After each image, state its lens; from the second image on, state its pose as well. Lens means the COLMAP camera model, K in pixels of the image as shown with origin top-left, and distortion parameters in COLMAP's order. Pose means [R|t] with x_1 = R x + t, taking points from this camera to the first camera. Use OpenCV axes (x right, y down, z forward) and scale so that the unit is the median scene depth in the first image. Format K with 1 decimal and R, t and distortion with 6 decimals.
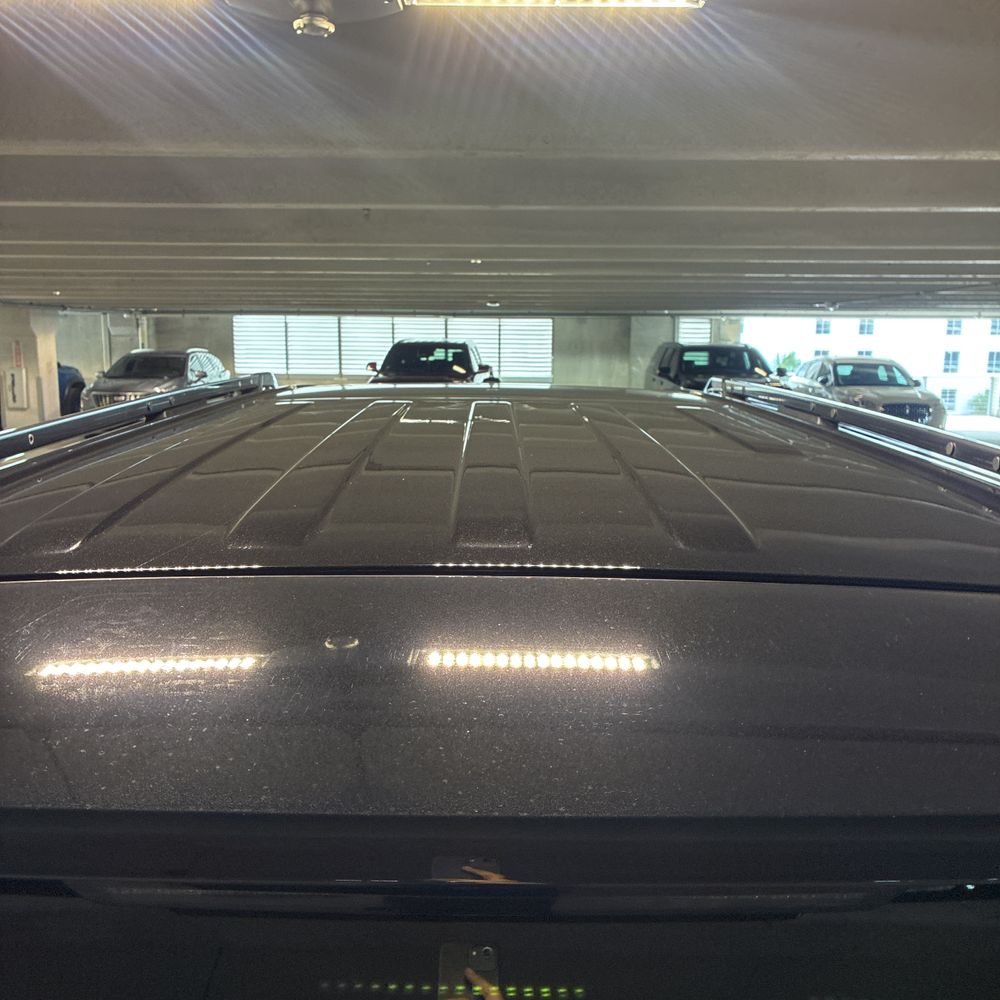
lens RADIAL K [[1033.4, 0, 483.8], [0, 1033.4, 496.5], [0, 0, 1]] dist [0.031641, 0.000000]
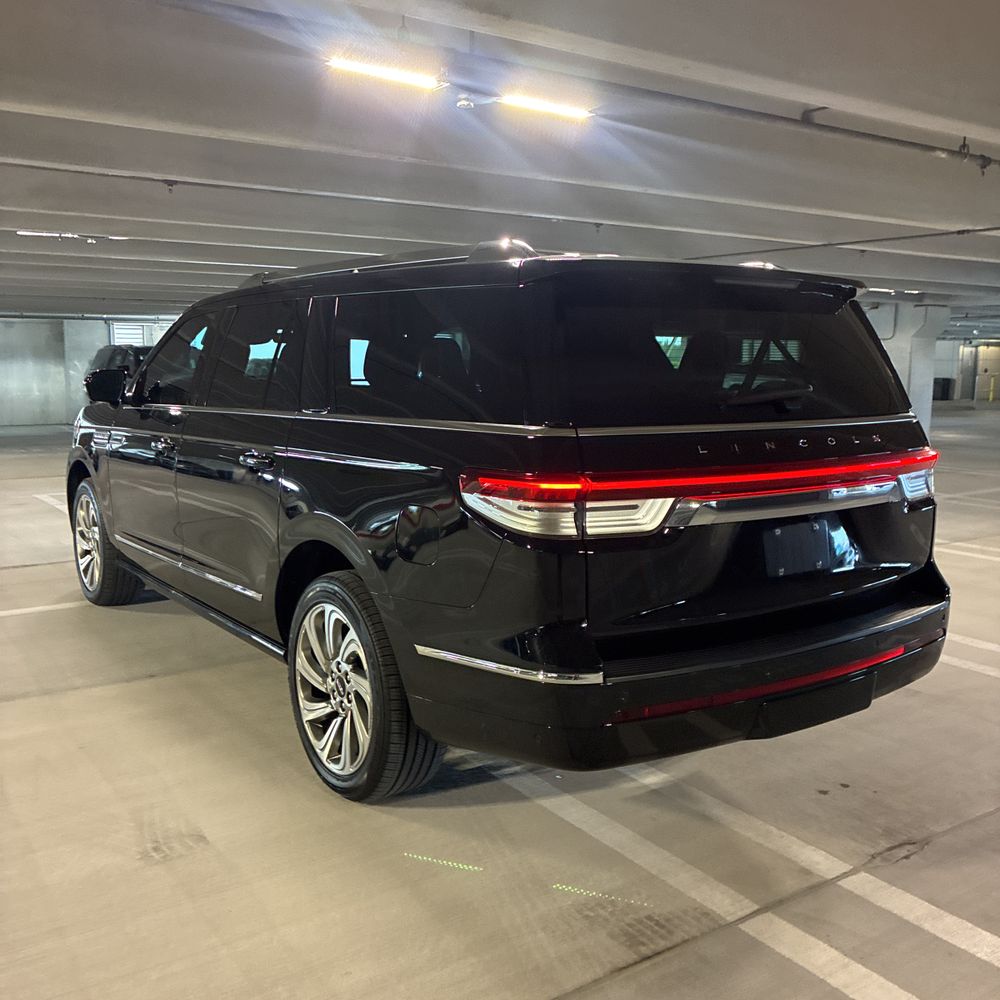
lens RADIAL K [[1033.4, 0, 498.8], [0, 1033.4, 482.8], [0, 0, 1]] dist [0.031641, 0.000000]
pose [[0.804861, -0.081187, 0.587883, -0.145463], [0.102873, 0.994688, -0.003475, 0.036549], [-0.584479, 0.063274, 0.808938, -0.078890]]
